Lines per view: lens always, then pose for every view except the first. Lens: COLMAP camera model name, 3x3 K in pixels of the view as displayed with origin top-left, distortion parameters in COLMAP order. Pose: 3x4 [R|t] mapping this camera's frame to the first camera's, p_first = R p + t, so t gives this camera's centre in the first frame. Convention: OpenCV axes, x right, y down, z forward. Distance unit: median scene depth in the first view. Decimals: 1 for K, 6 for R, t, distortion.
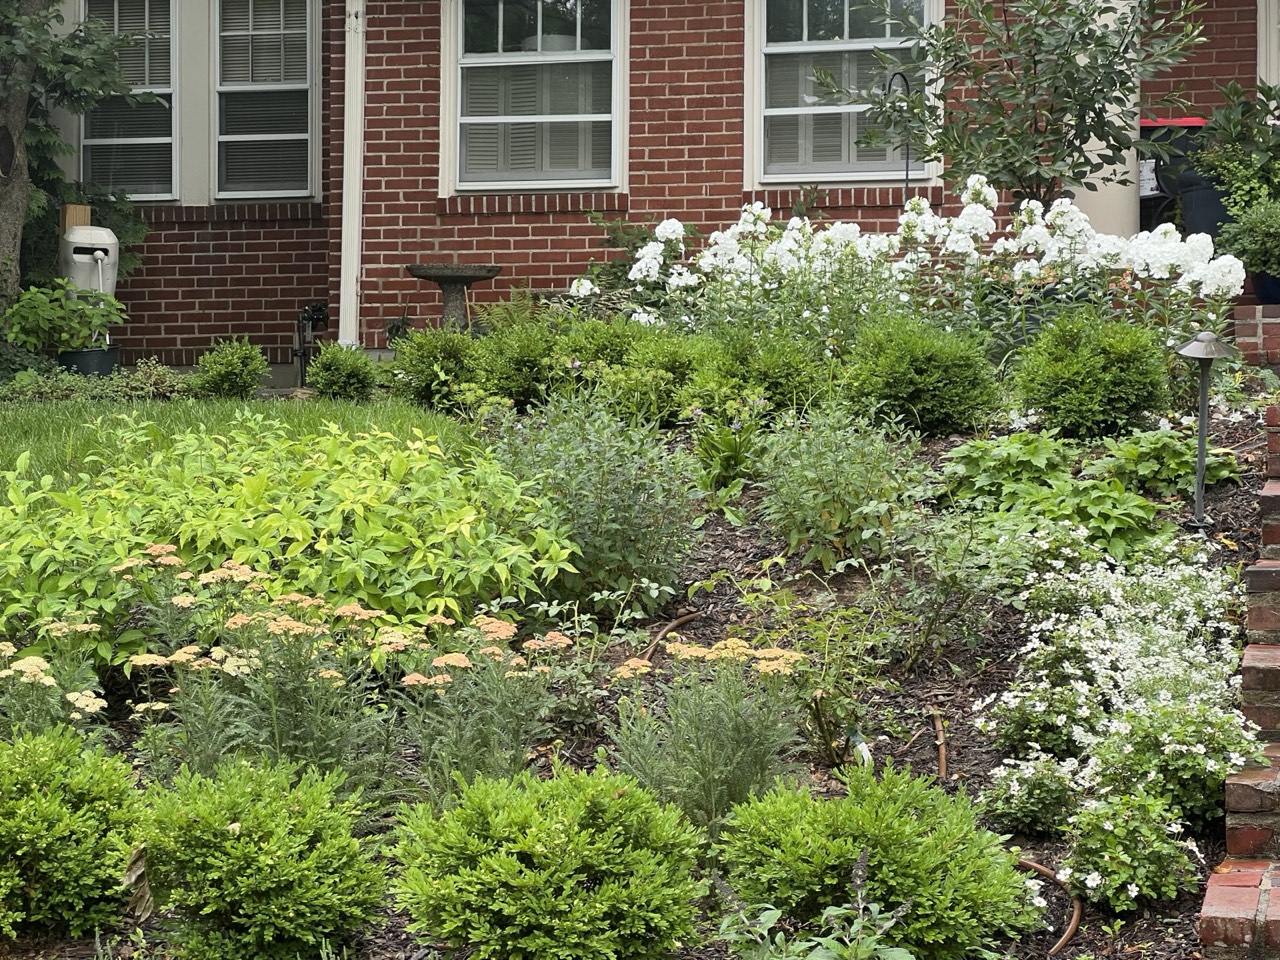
lens RADIAL K [[2827.1, 0, 640.0], [0, 2827.1, 480.0], [0, 0, 1]] dist [0.209011, 0.261072]
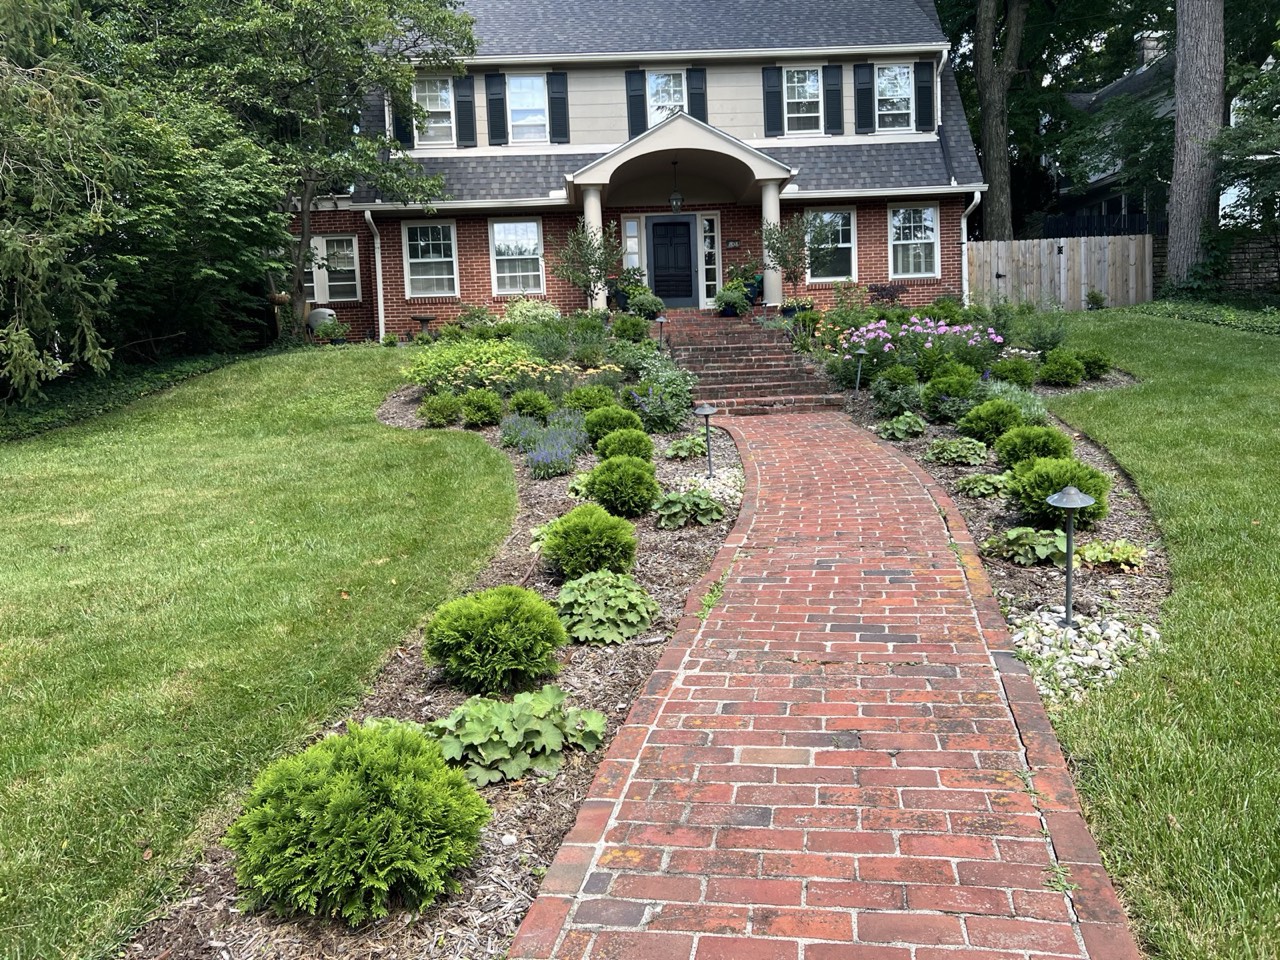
lens RADIAL K [[959.0, 0, 640.0], [0, 959.0, 480.0], [0, 0, 1]] dist [0.076395, -0.113692]
pose [[0.954087, -0.068344, 0.291628, -0.361804], [0.046315, 0.995573, 0.081791, 0.099119], [-0.295927, -0.064529, 0.953029, -0.633942]]
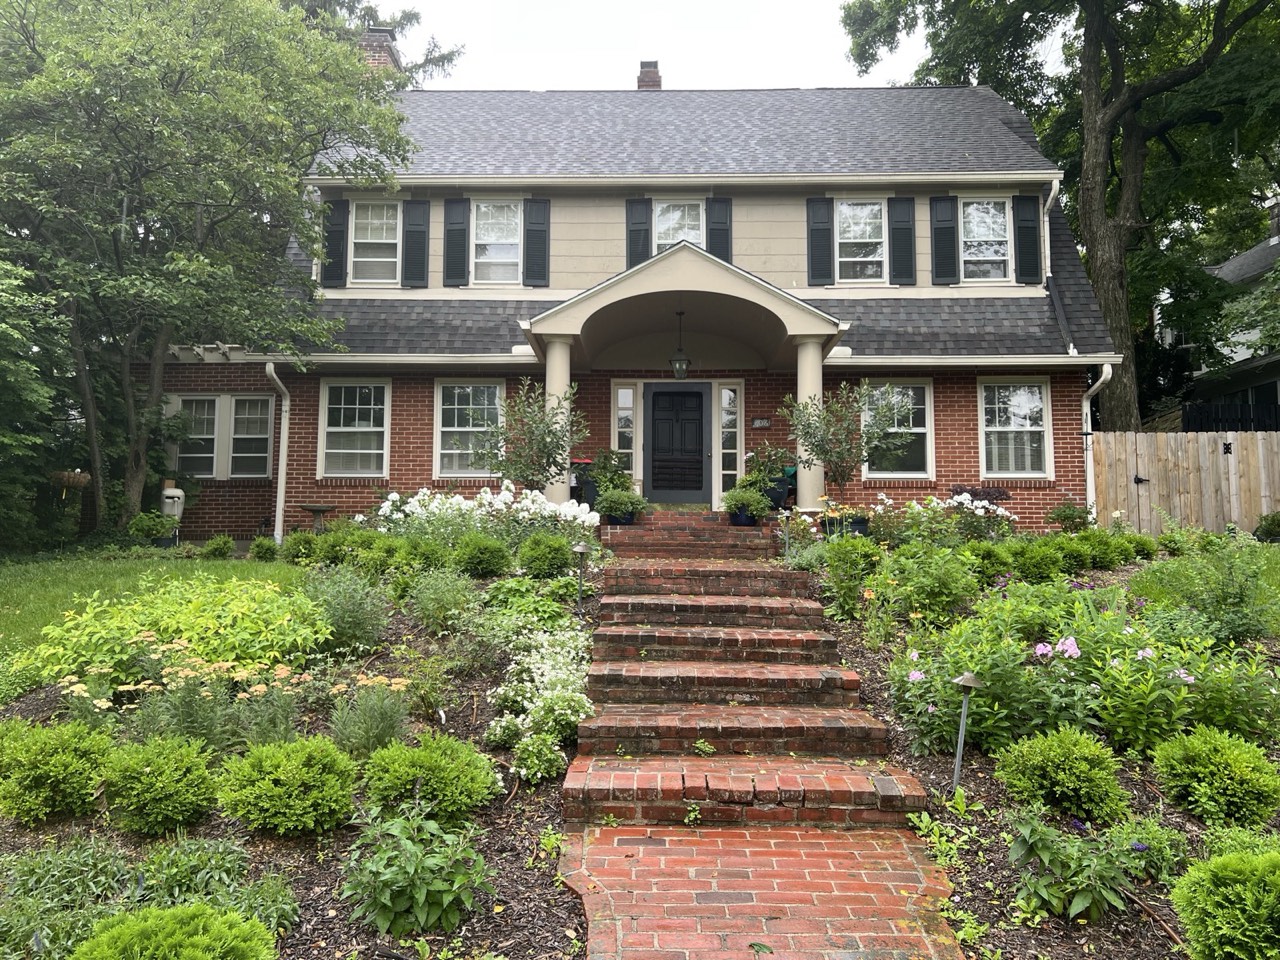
lens RADIAL K [[952.7, 0, 640.0], [0, 952.7, 480.0], [0, 0, 1]] dist [0.095216, -0.111631]
pose [[0.973122, 0.021686, 0.229269, 0.043250], [0.000320, 0.995428, -0.095514, -0.025630], [-0.230292, 0.093020, 0.968666, 0.096881]]
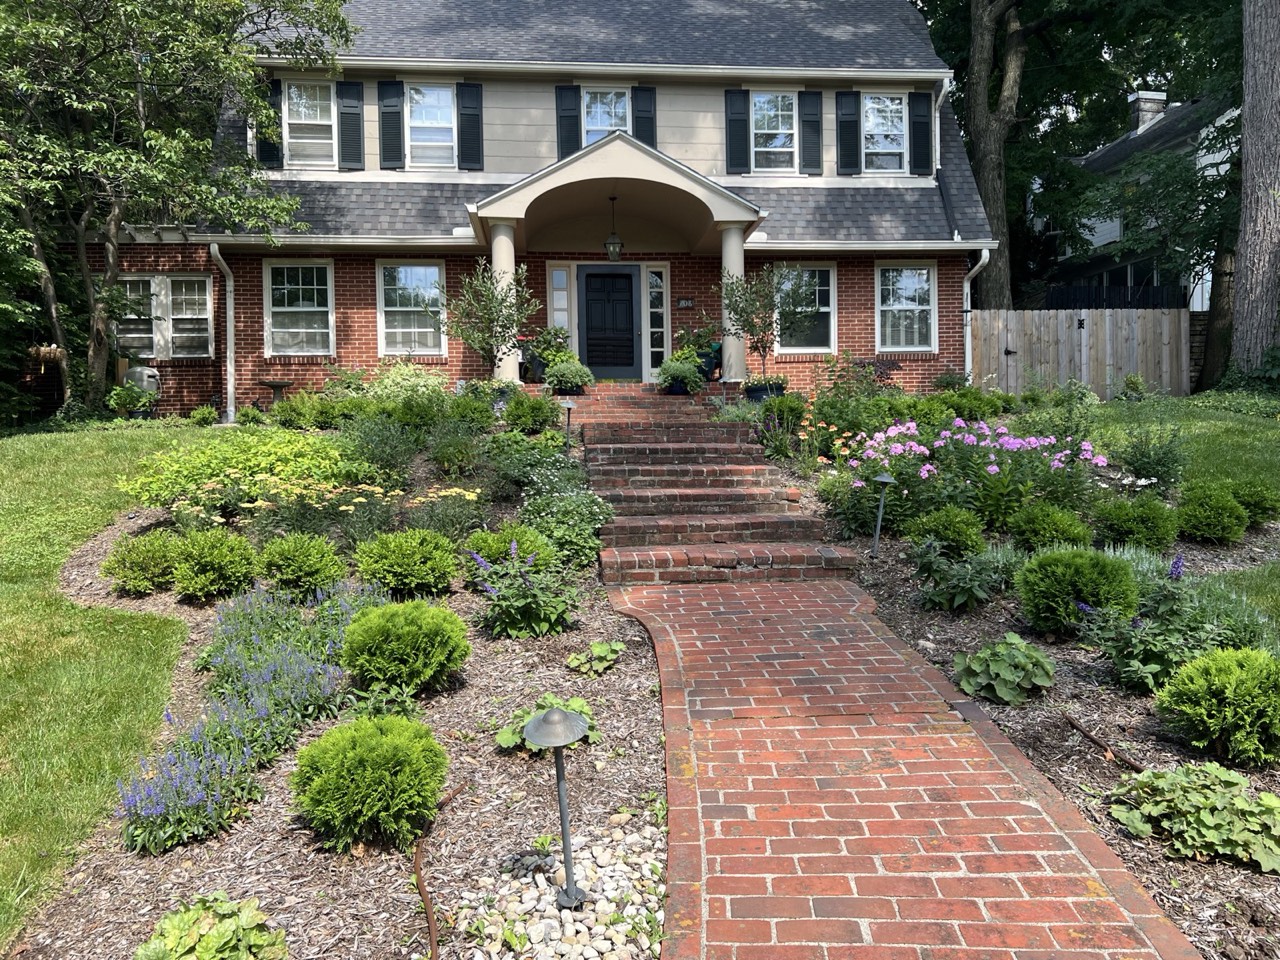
lens RADIAL K [[959.0, 0, 640.0], [0, 959.0, 480.0], [0, 0, 1]] dist [0.076395, -0.113692]
pose [[0.940995, -0.026362, 0.337391, -0.107244], [0.020250, 0.999561, 0.021624, 0.020615], [-0.337813, -0.013516, 0.941116, -0.081718]]
